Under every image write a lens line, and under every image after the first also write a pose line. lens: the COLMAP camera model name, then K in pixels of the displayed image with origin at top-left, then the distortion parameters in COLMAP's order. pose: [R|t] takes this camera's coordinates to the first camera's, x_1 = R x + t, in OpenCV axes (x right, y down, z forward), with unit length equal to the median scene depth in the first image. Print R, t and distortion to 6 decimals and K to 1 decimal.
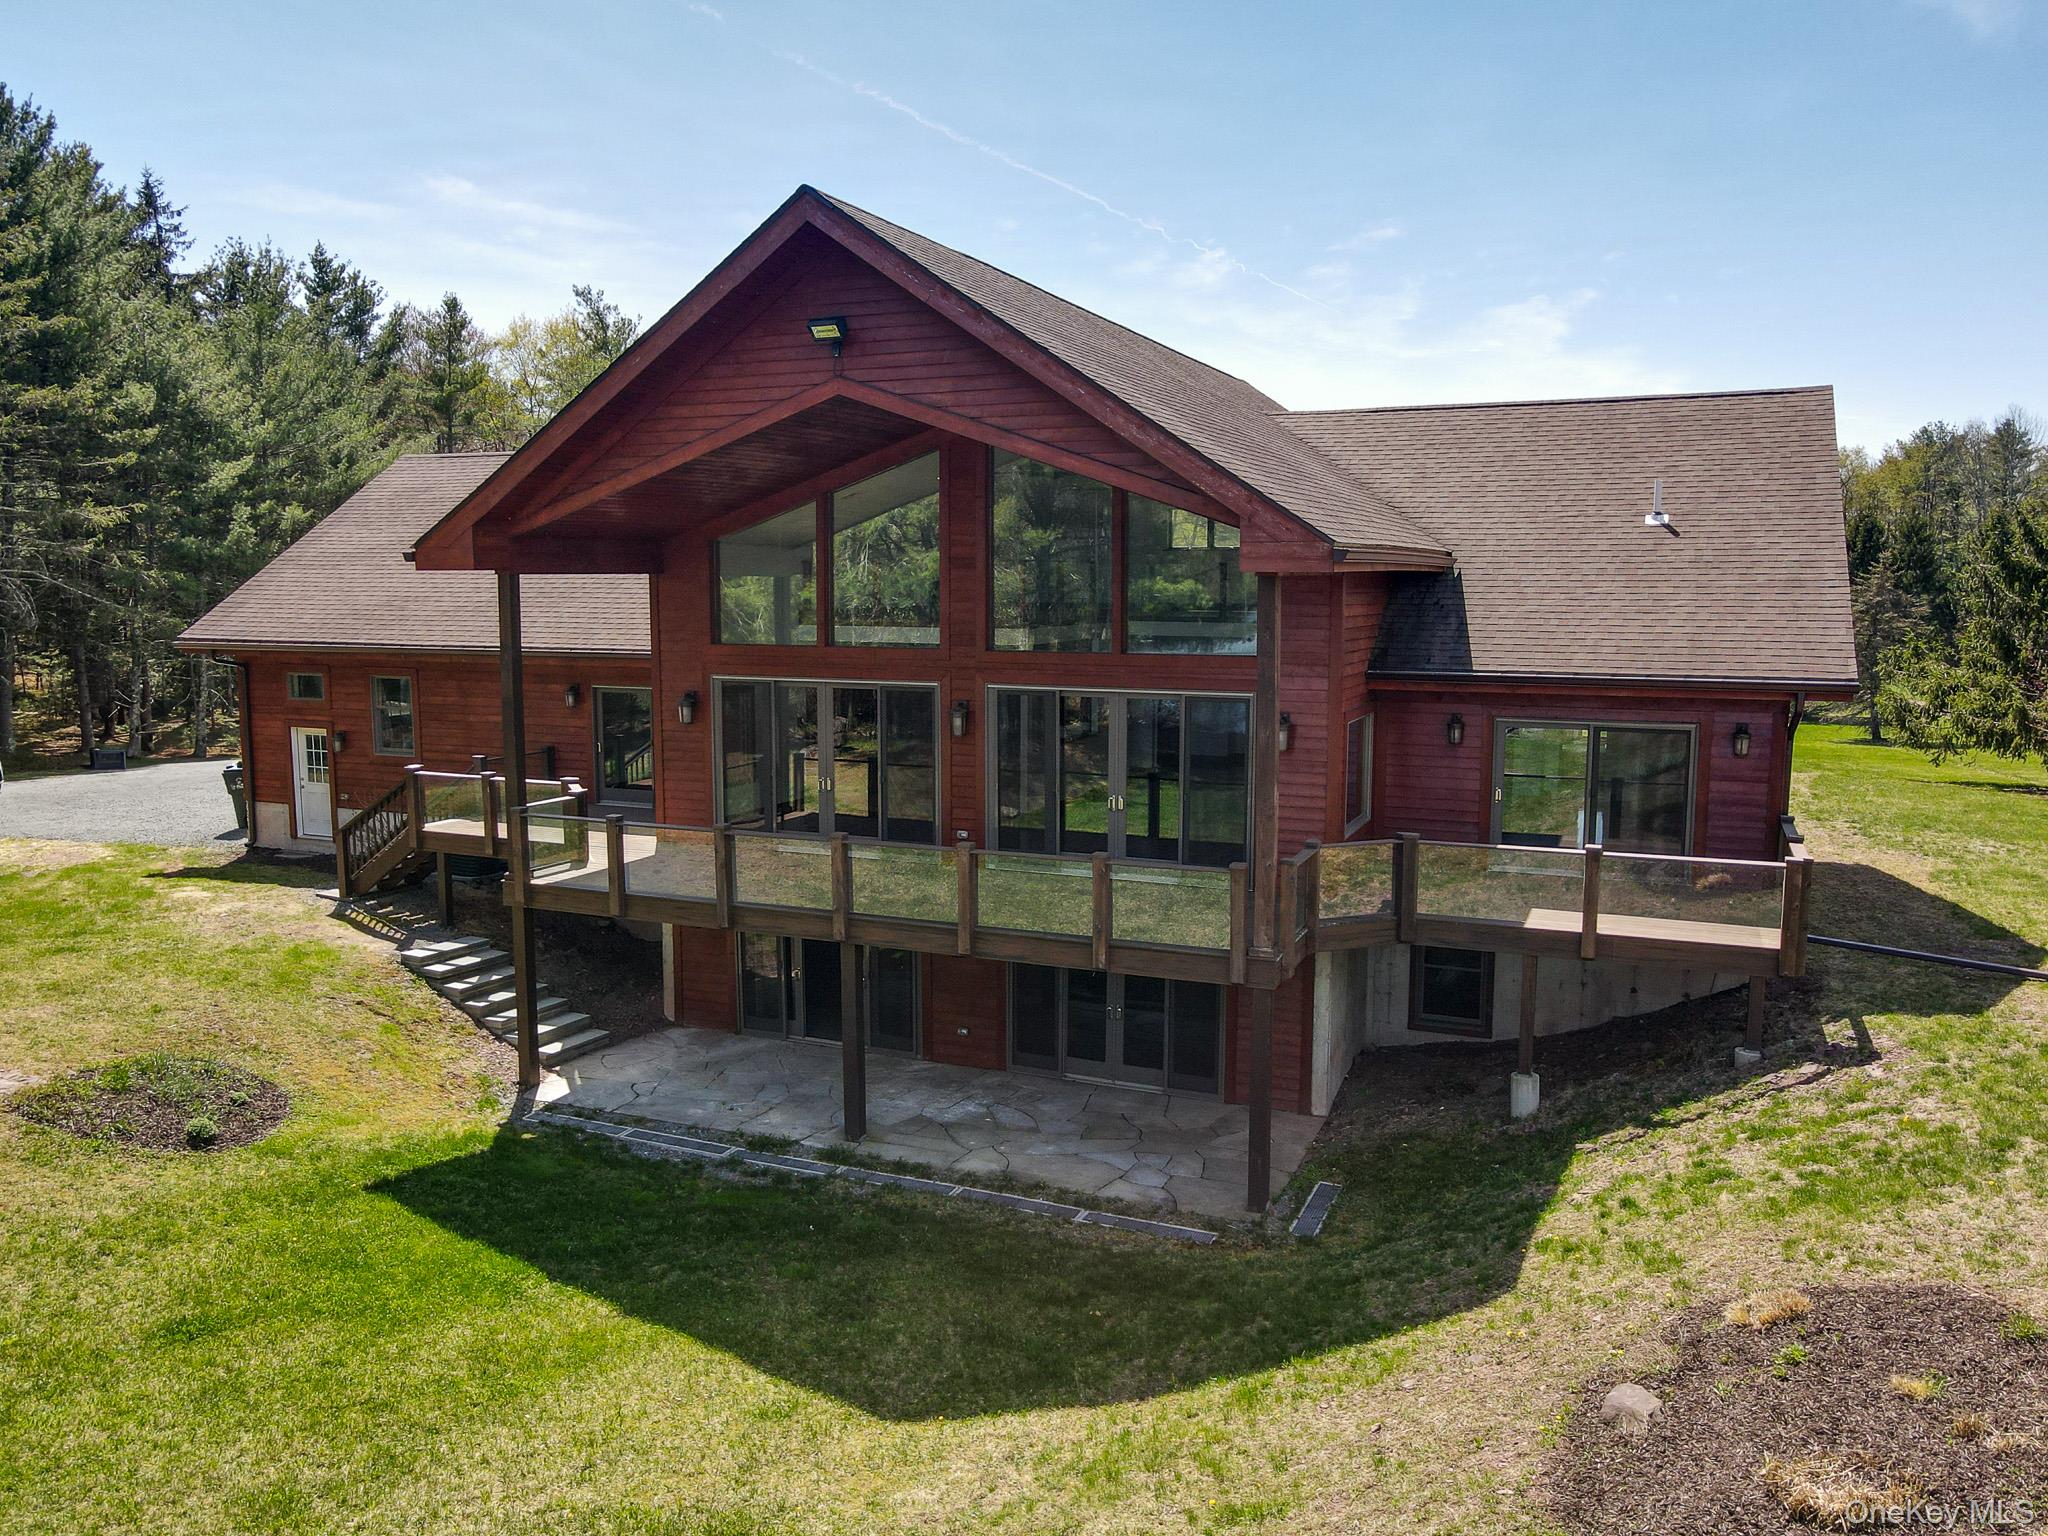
lens RADIAL K [[1506.5, 0, 1027.4], [0, 1506.5, 756.3], [0, 0, 1]] dist [-0.019736, 0.057238]
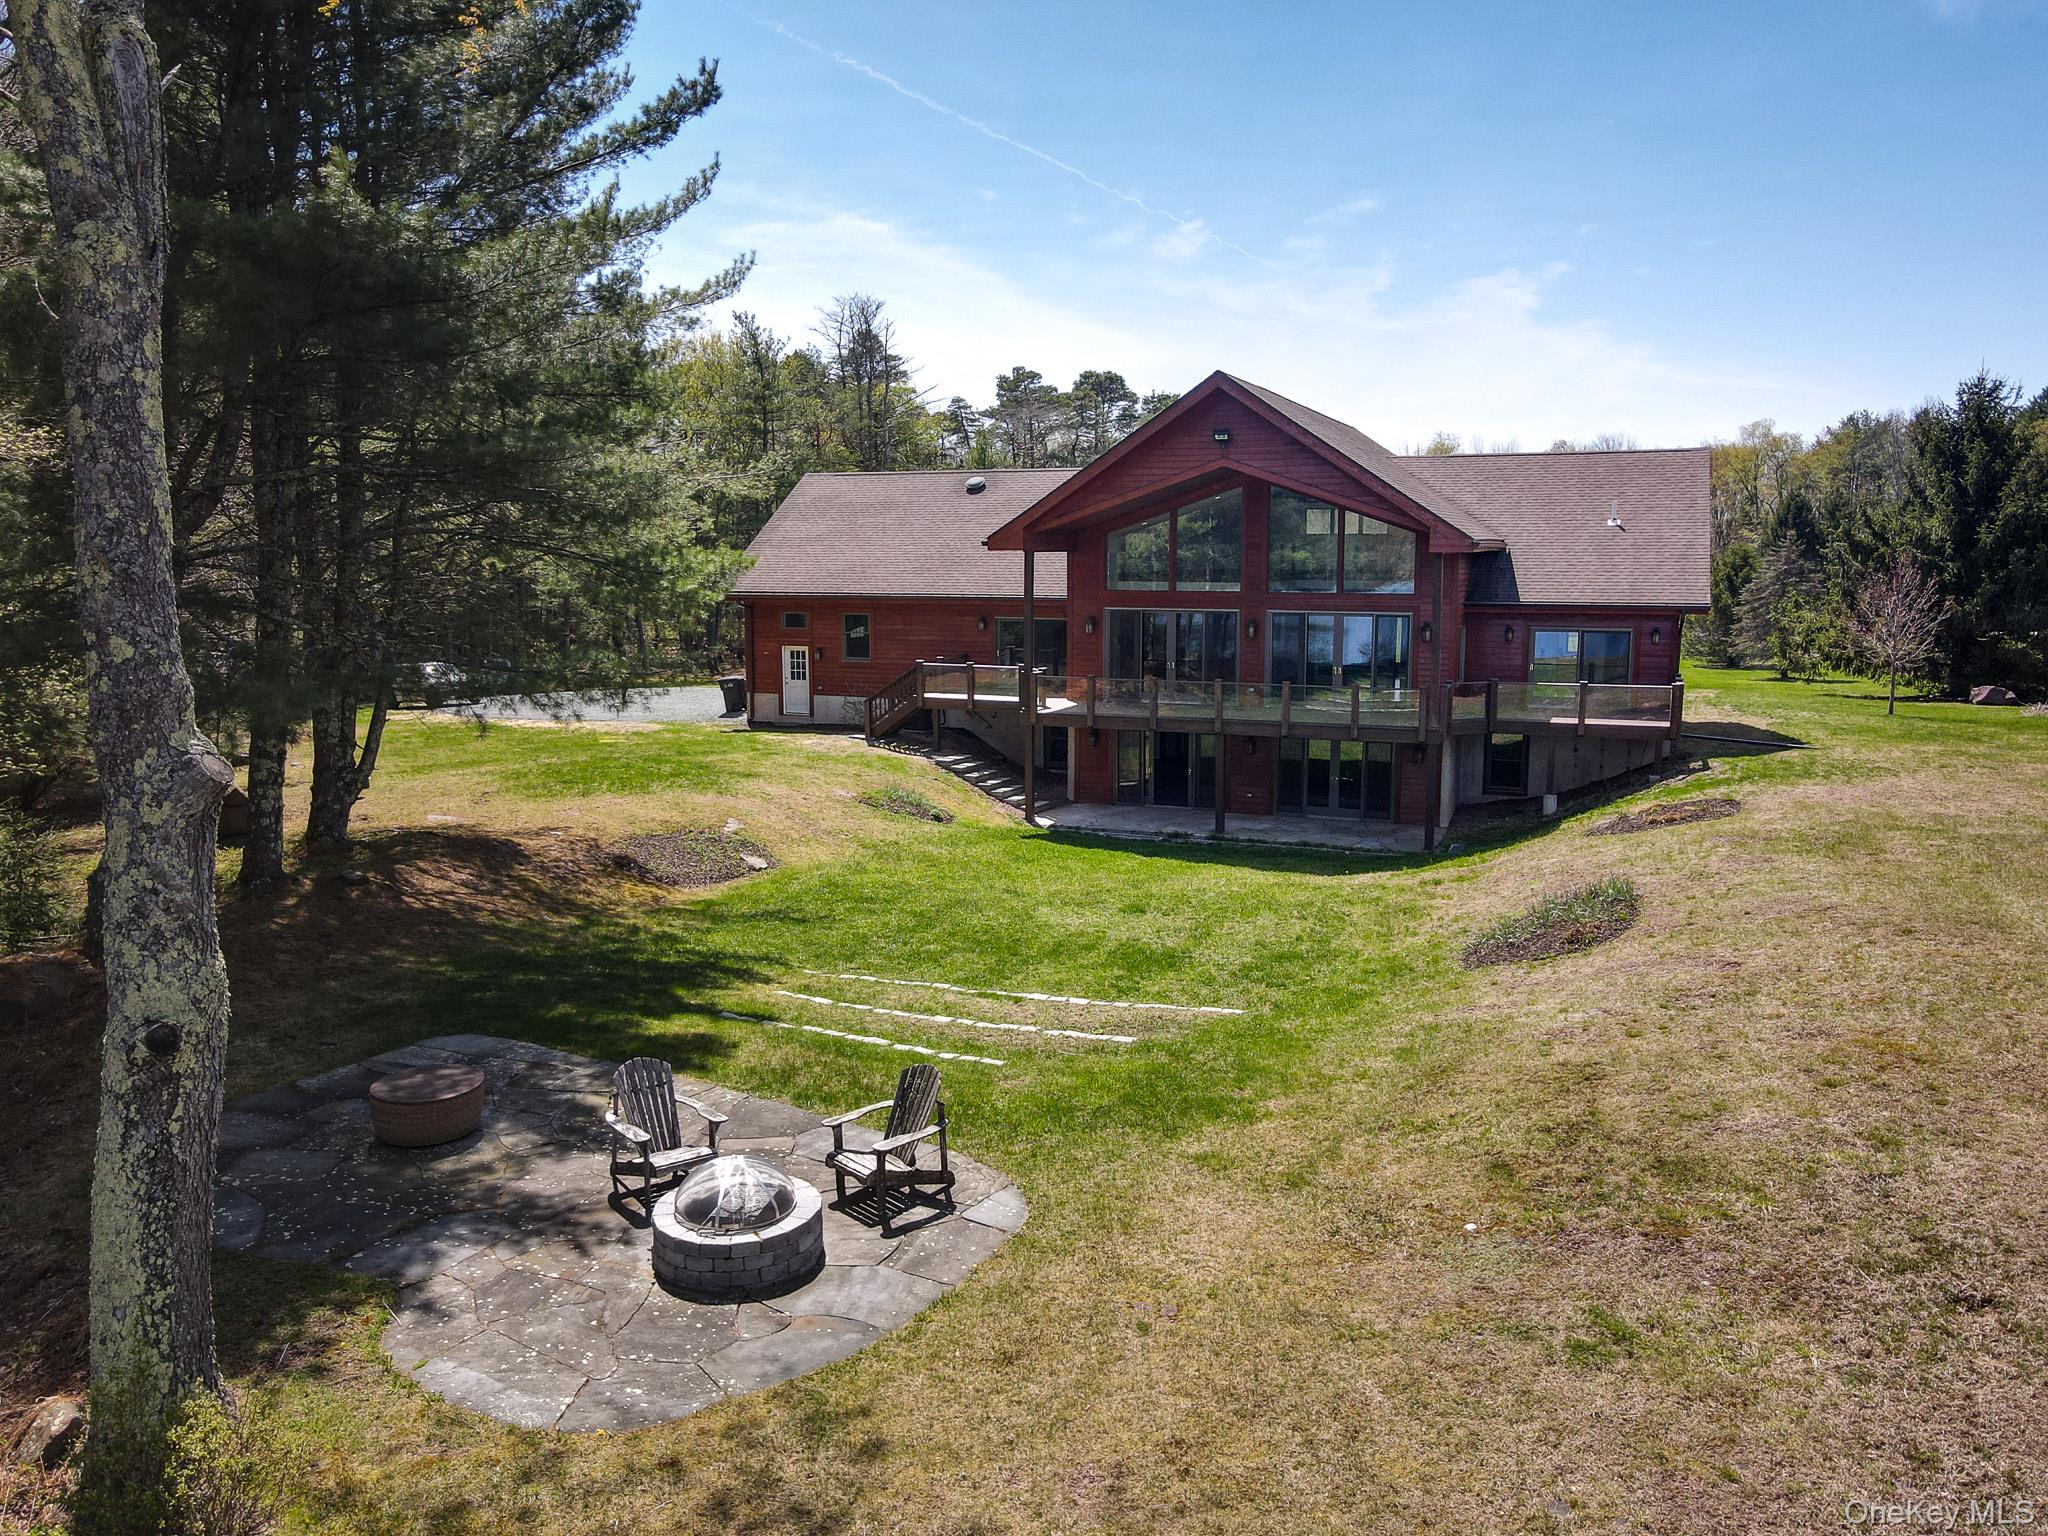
lens RADIAL K [[1506.5, 0, 1027.4], [0, 1506.5, 756.3], [0, 0, 1]] dist [-0.019736, 0.057238]
pose [[0.999697, -0.004655, 0.024168, -0.349467], [0.004215, 0.999825, 0.018226, 0.094324], [-0.024248, -0.018119, 0.999542, -0.838767]]
